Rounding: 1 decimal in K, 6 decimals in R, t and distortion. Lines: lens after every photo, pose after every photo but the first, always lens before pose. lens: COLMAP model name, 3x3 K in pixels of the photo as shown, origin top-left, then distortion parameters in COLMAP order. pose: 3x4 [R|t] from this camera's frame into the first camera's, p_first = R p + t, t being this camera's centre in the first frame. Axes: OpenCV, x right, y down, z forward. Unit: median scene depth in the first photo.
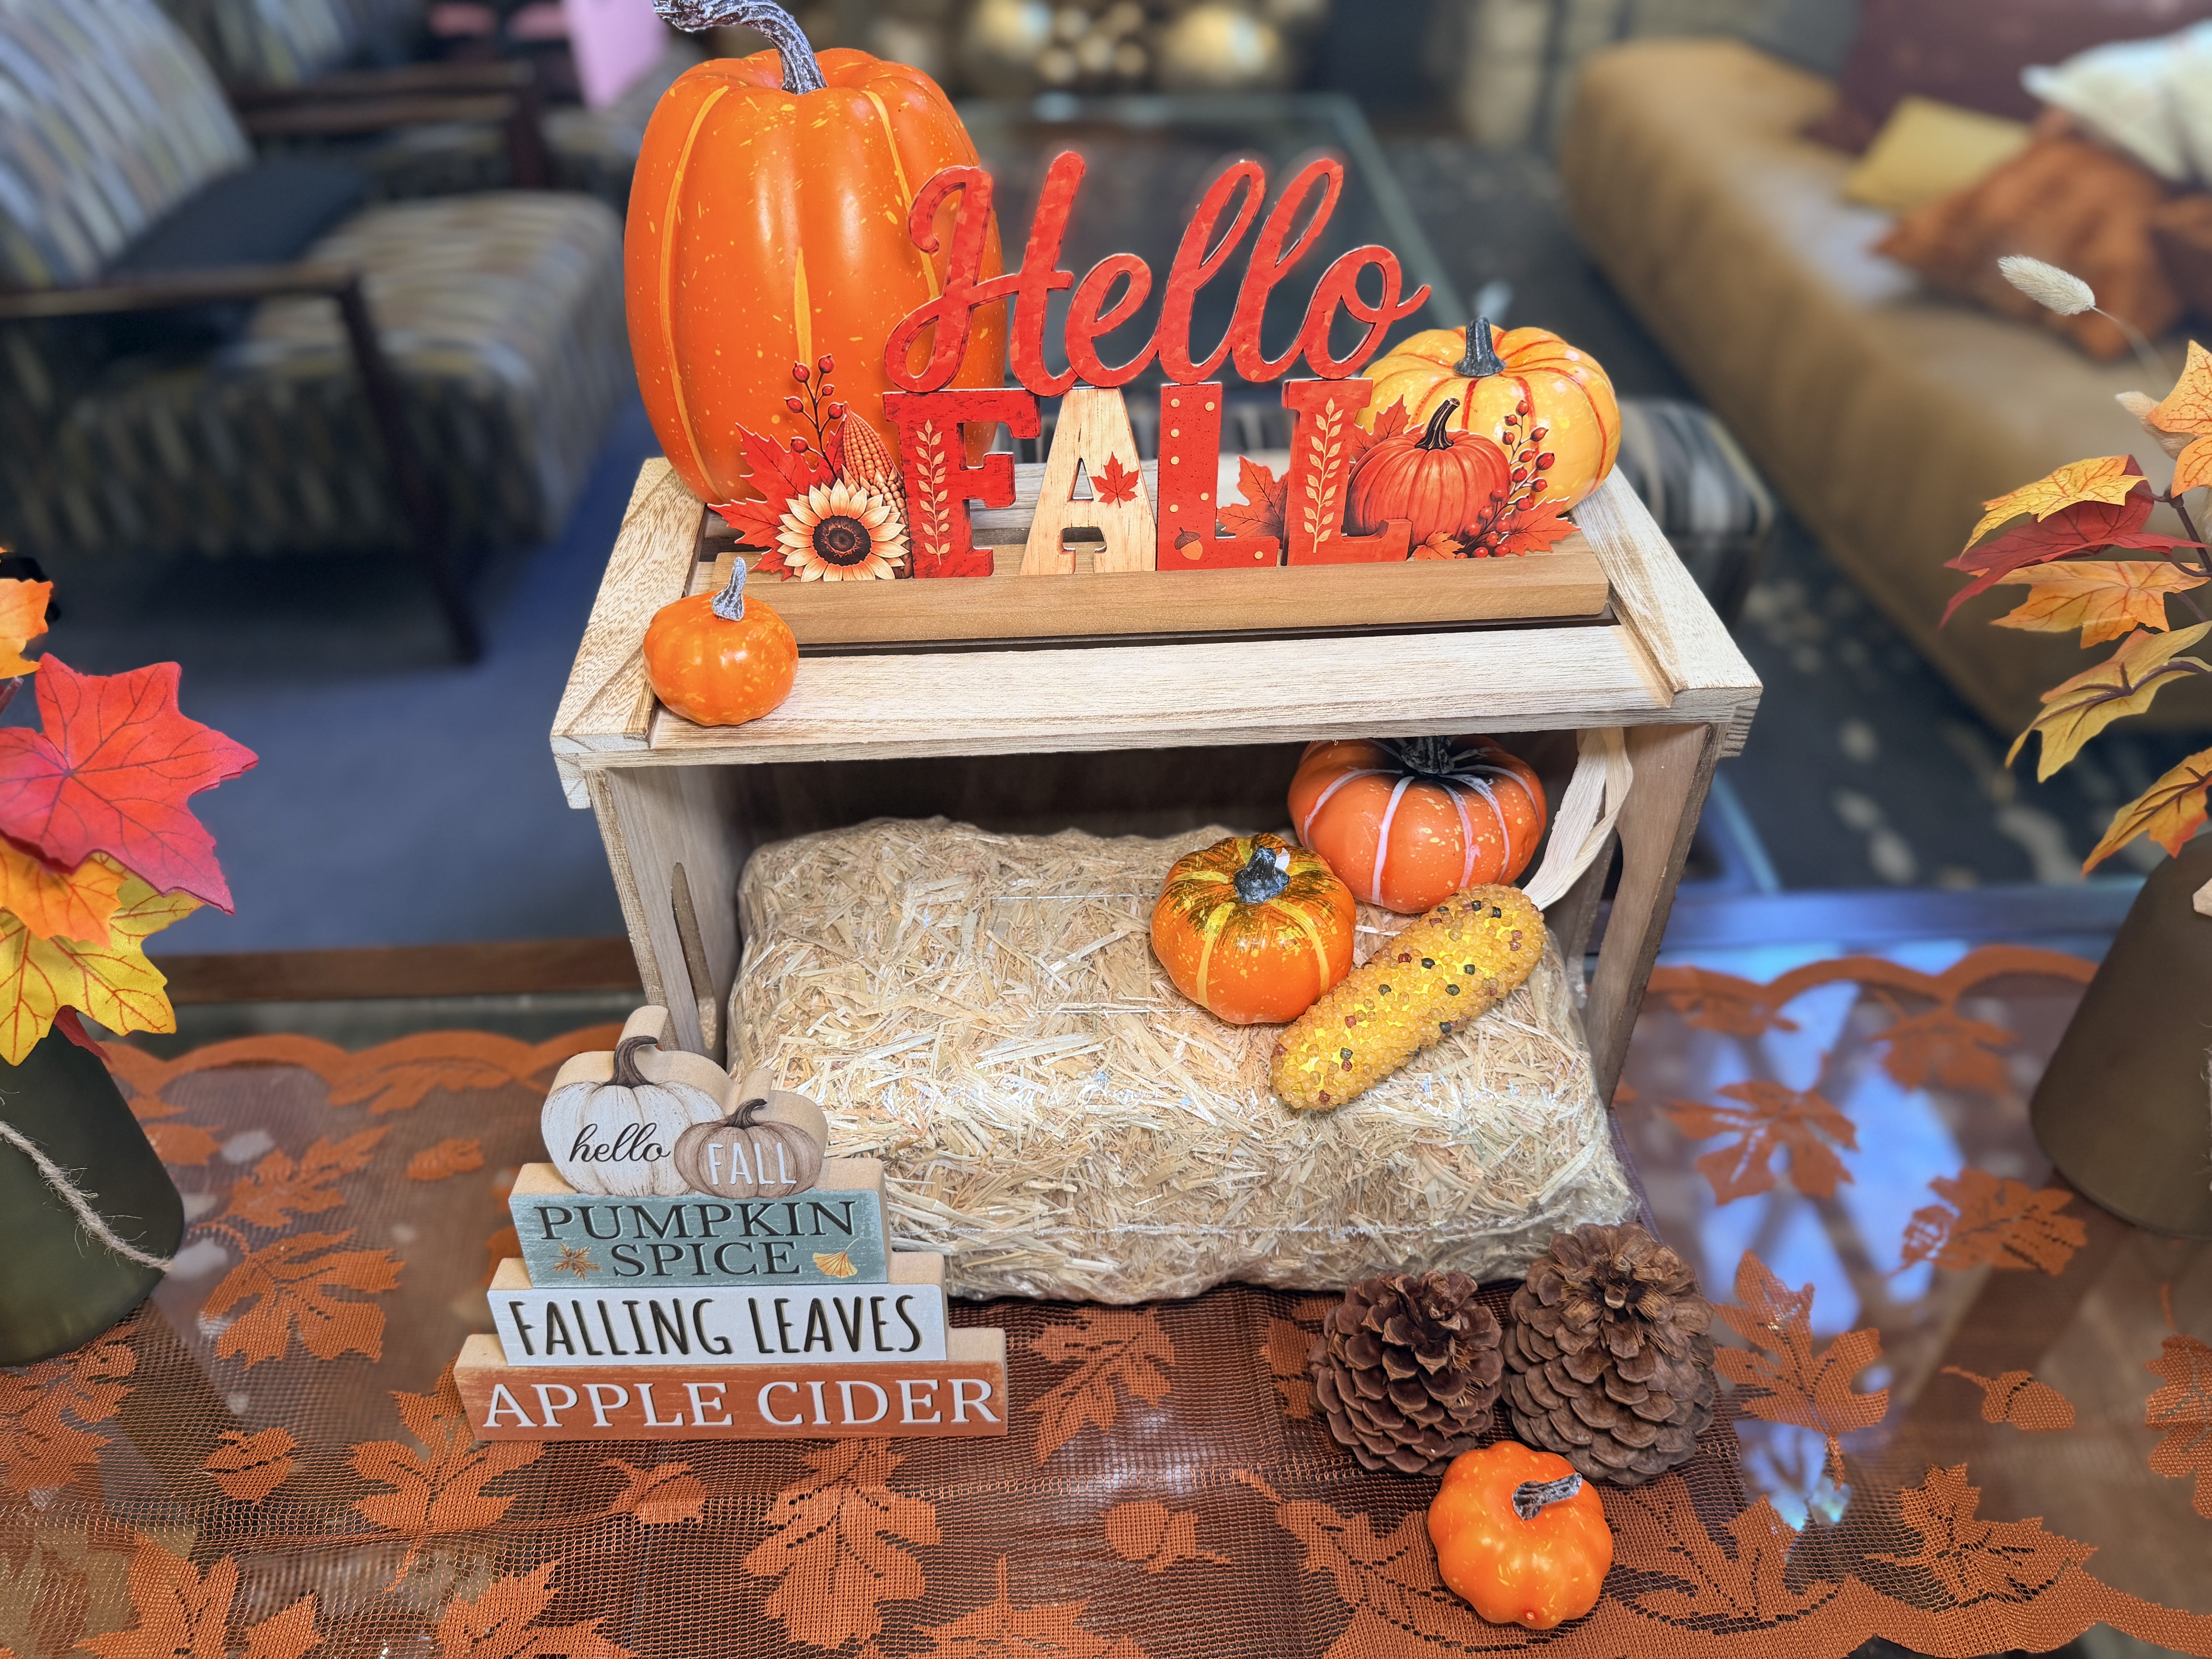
lens RADIAL K [[1617.2, 0, 1107.3], [0, 1617.2, 821.8], [0, 0, 1]] dist [-0.005752, -0.005769]
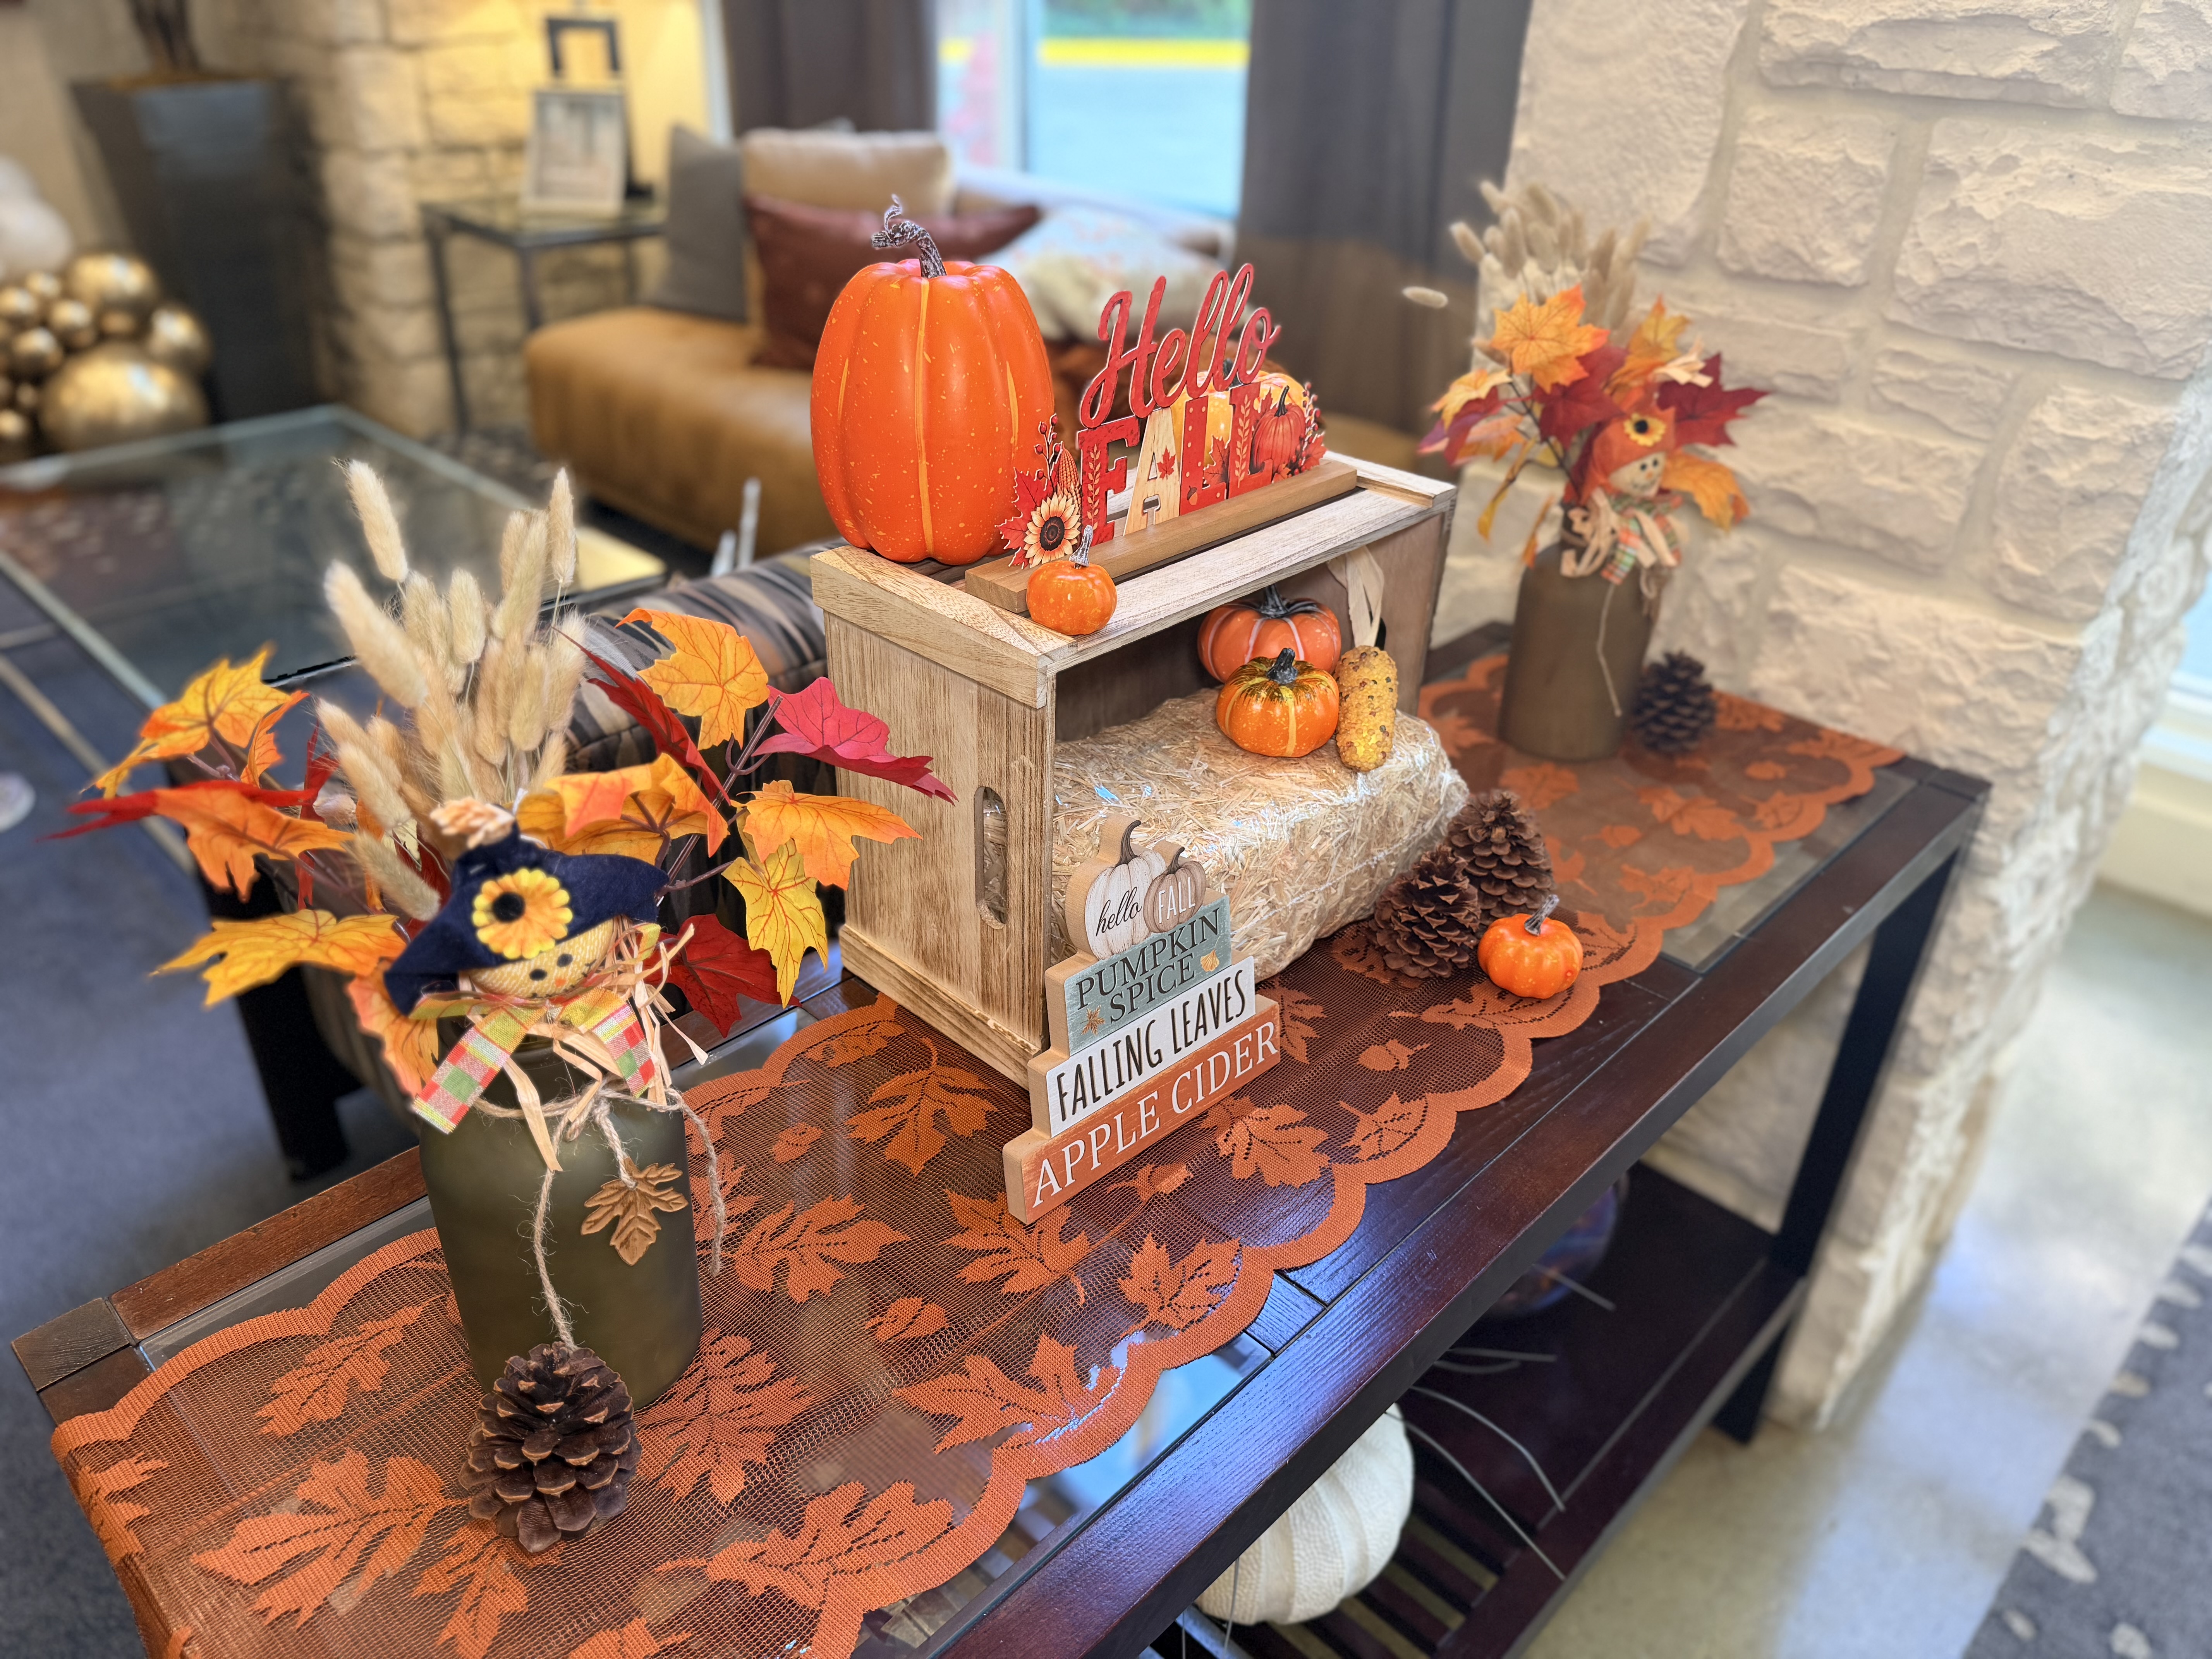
lens RADIAL K [[1617.2, 0, 1097.8], [0, 1617.2, 837.6], [0, 0, 1]] dist [-0.005752, -0.005769]
pose [[0.732572, -0.329446, 0.595655, -1.176213], [0.415241, 0.909680, -0.007561, 0.132824], [-0.539364, 0.252879, 0.803205, -0.248360]]
